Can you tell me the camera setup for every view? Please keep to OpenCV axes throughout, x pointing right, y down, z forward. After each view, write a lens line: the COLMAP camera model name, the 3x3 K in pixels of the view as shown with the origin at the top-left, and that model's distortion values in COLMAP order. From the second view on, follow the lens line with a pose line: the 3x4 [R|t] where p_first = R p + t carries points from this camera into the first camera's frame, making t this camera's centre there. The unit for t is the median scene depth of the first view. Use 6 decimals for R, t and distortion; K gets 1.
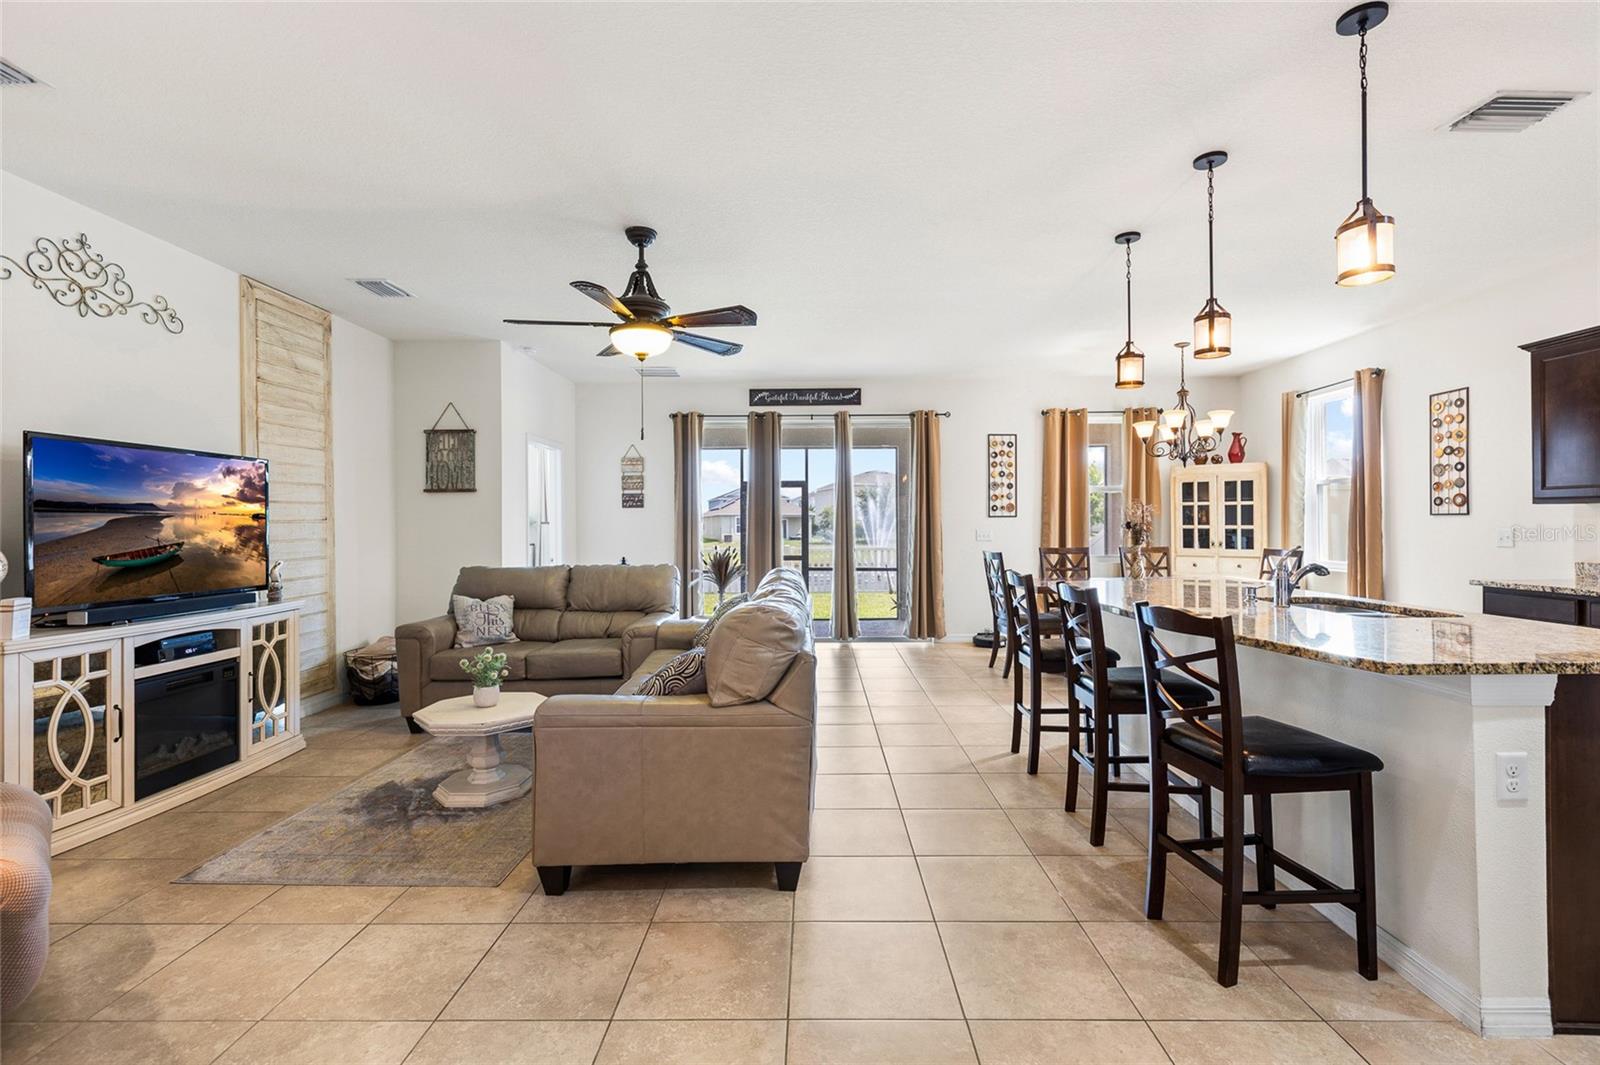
lens RADIAL K [[715.2, 0, 803.7], [0, 715.2, 523.0], [0, 0, 1]] dist [0.002759, -0.000237]
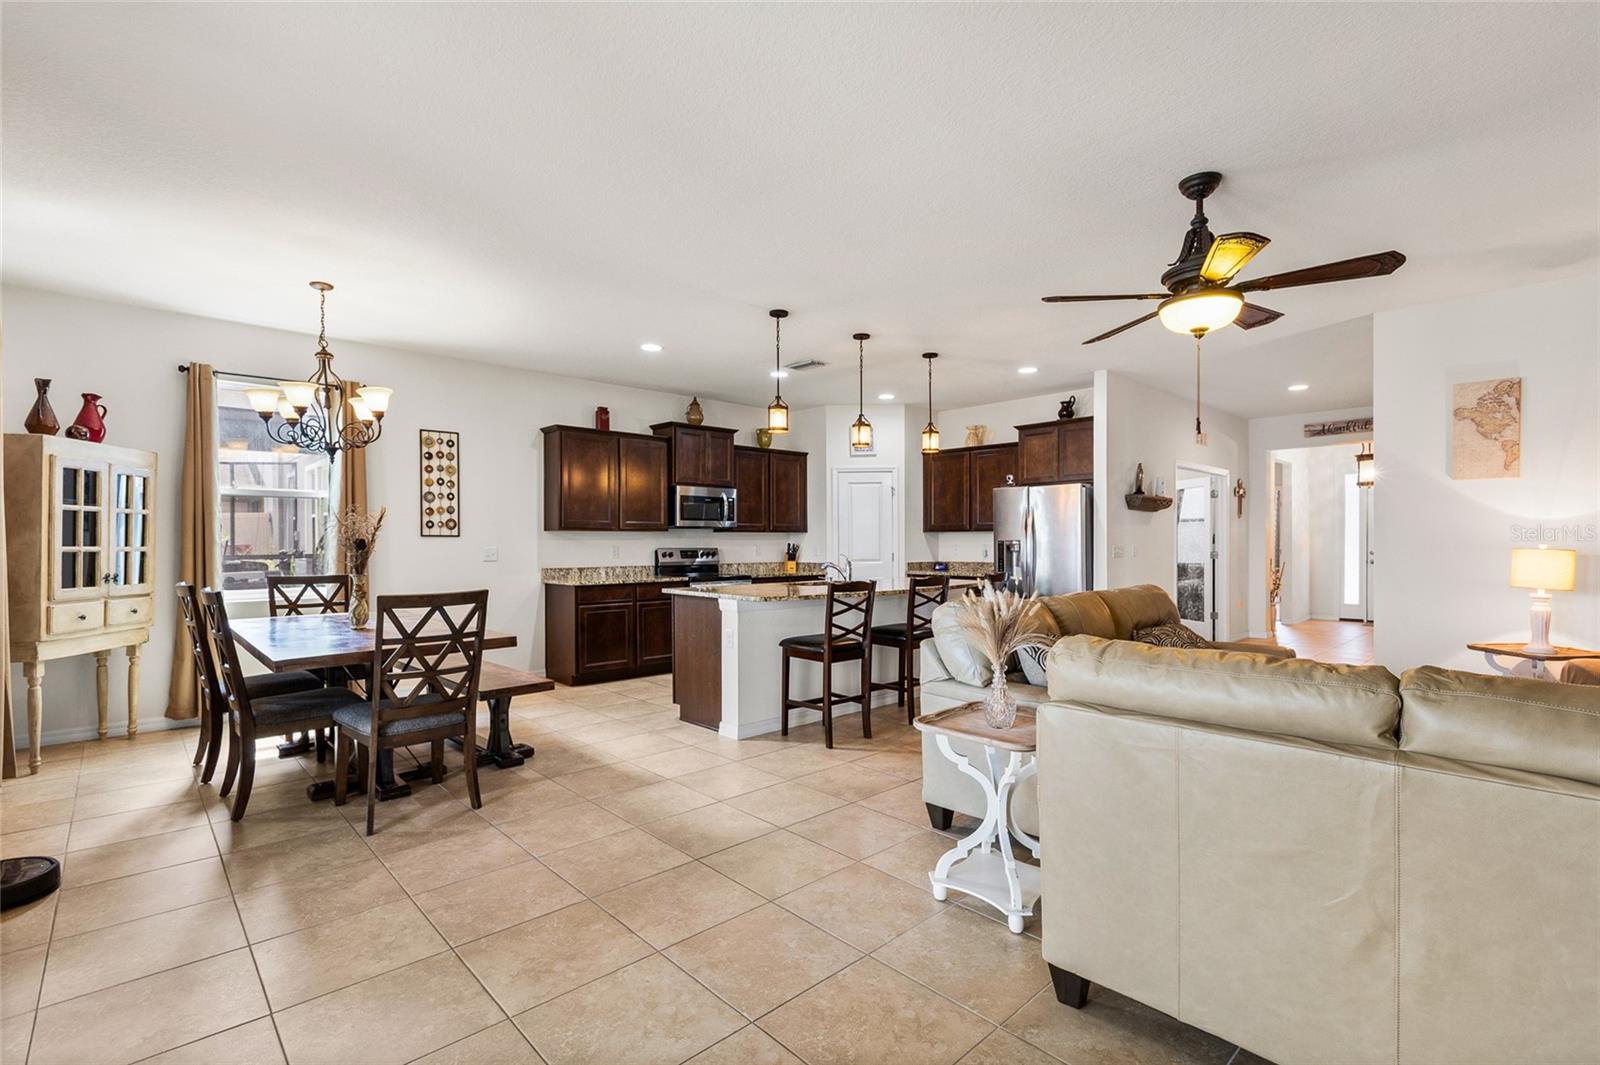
lens RADIAL K [[726.5, 0, 804.3], [0, 726.5, 549.3], [0, 0, 1]] dist [0.002259, -0.000165]
pose [[-0.695704, 0.001159, 0.718327, -0.380663], [0.004352, 0.999987, 0.002601, 0.010012], [-0.718315, 0.004936, -0.695701, 1.426928]]
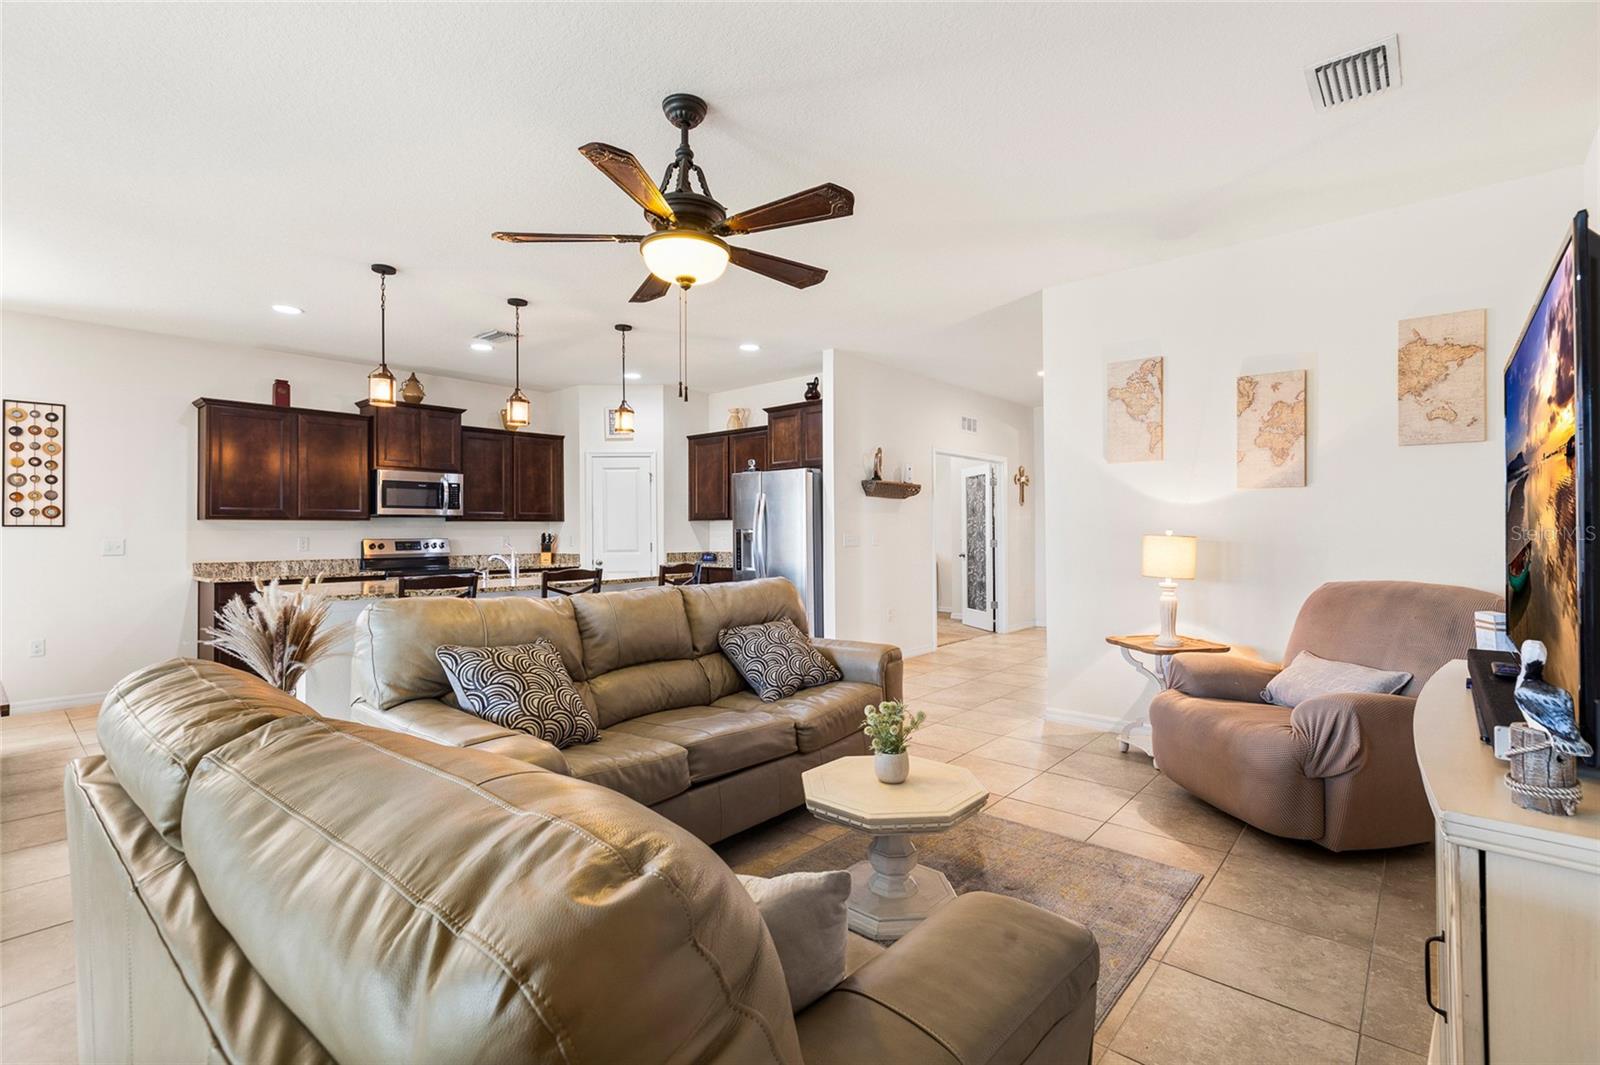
lens RADIAL K [[715.2, 0, 803.7], [0, 715.2, 523.0], [0, 0, 1]] dist [0.002759, -0.000237]
pose [[-0.762520, 0.019219, 0.646679, -0.569542], [0.009084, 0.999778, -0.019002, 0.013099], [-0.646901, -0.008615, -0.762525, 1.087307]]
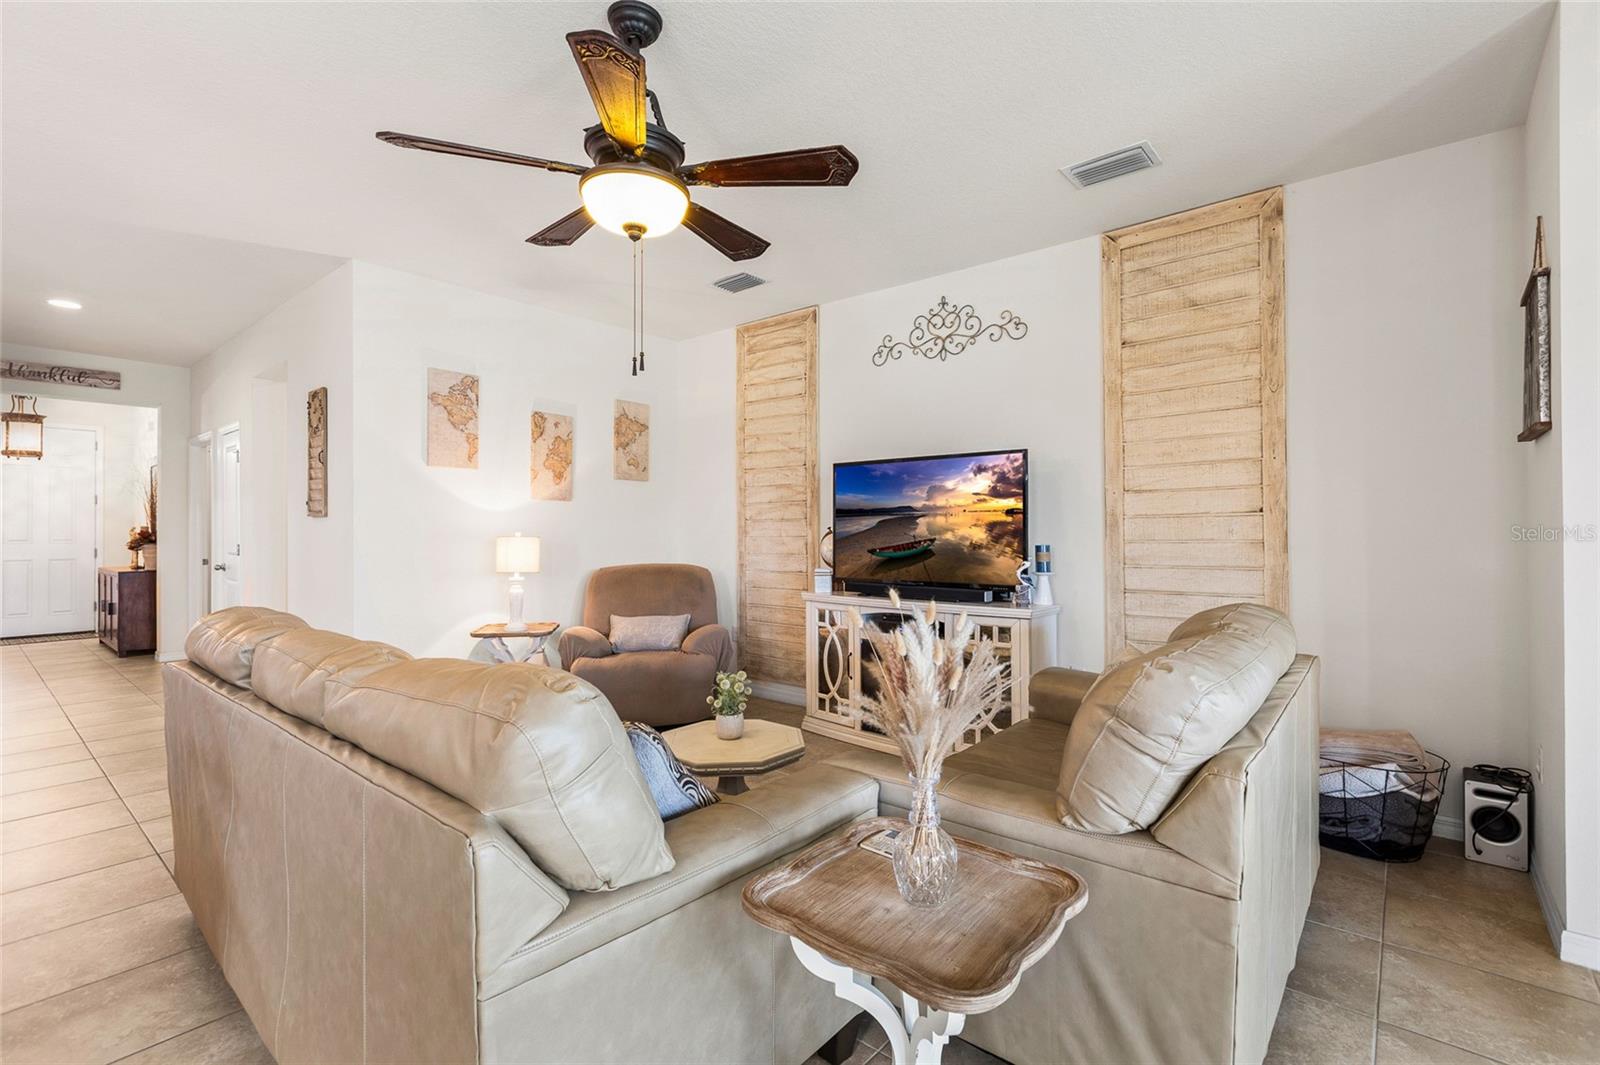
lens RADIAL K [[723.1, 0, 800.8], [0, 723.1, 525.5], [0, 0, 1]] dist [-0.000617, 0.000423]
pose [[-0.632970, 0.001766, -0.774174, 0.111873], [0.008200, 0.999957, -0.004423, 0.008280], [0.774133, -0.009148, -0.632957, 1.098886]]
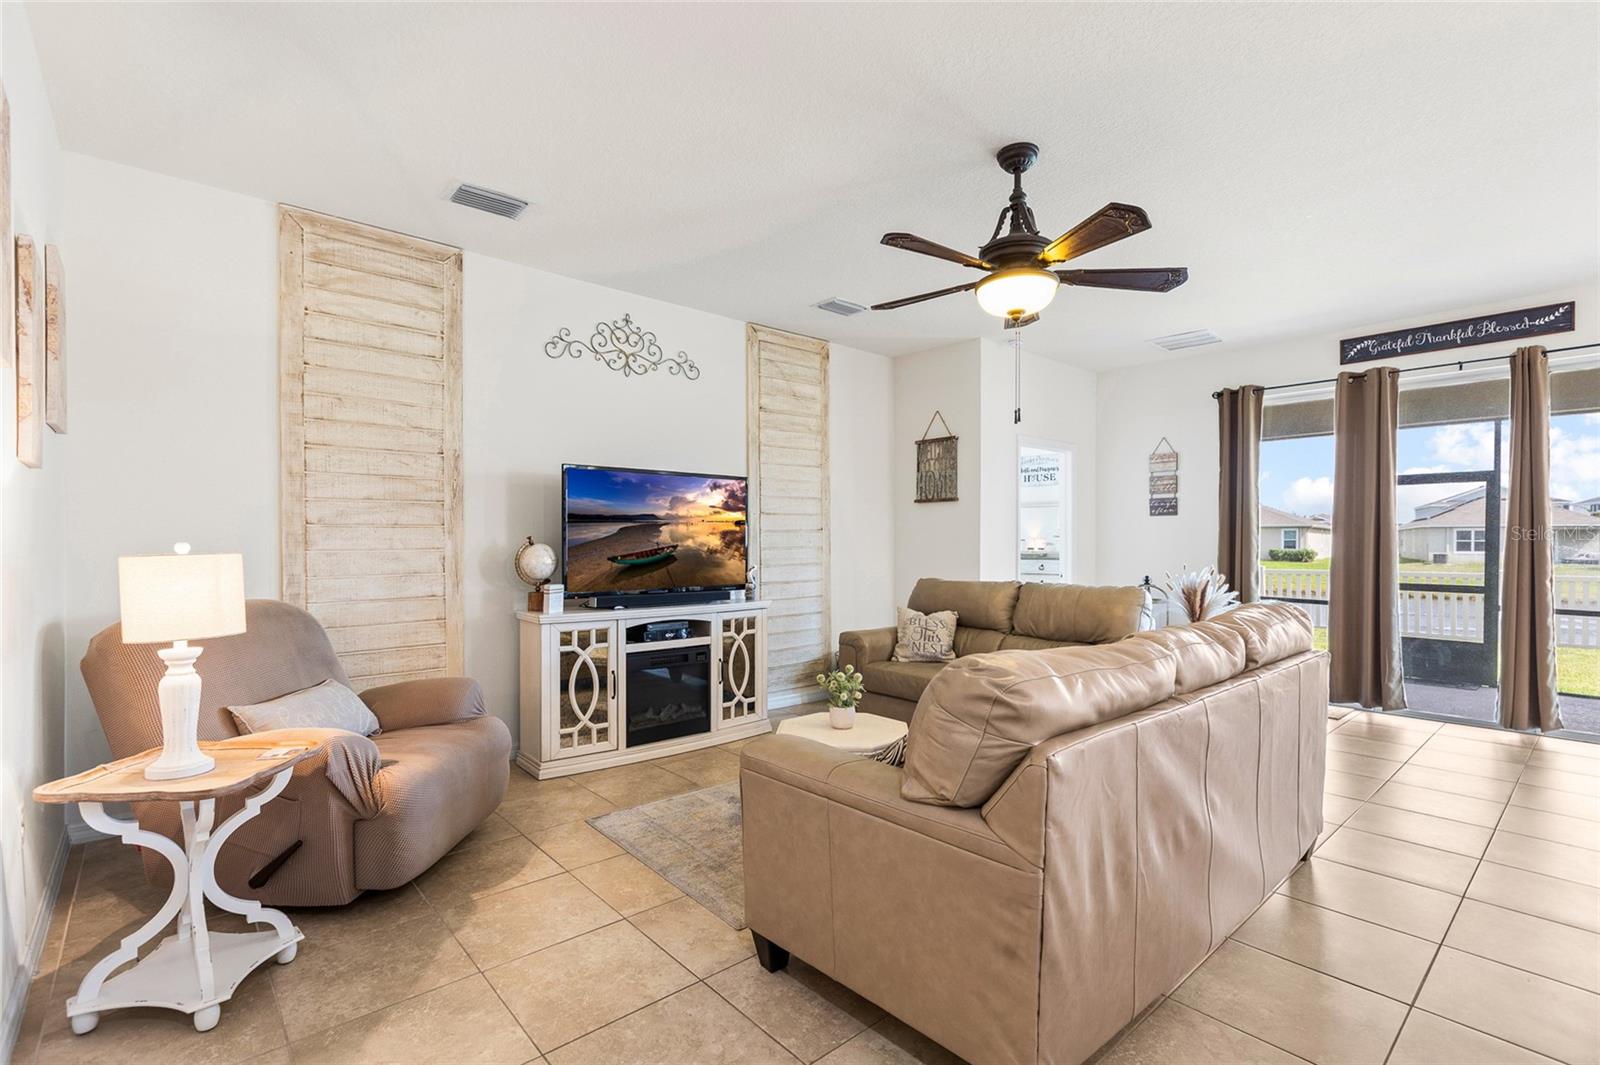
lens RADIAL K [[728.8, 0, 809.7], [0, 728.8, 547.2], [0, 0, 1]] dist [0.001224, 0.000131]
pose [[0.674932, 0.015105, -0.737725, 0.154032], [-0.004073, 0.999851, 0.016745, 0.003726], [0.737869, -0.008297, 0.674893, 0.226174]]
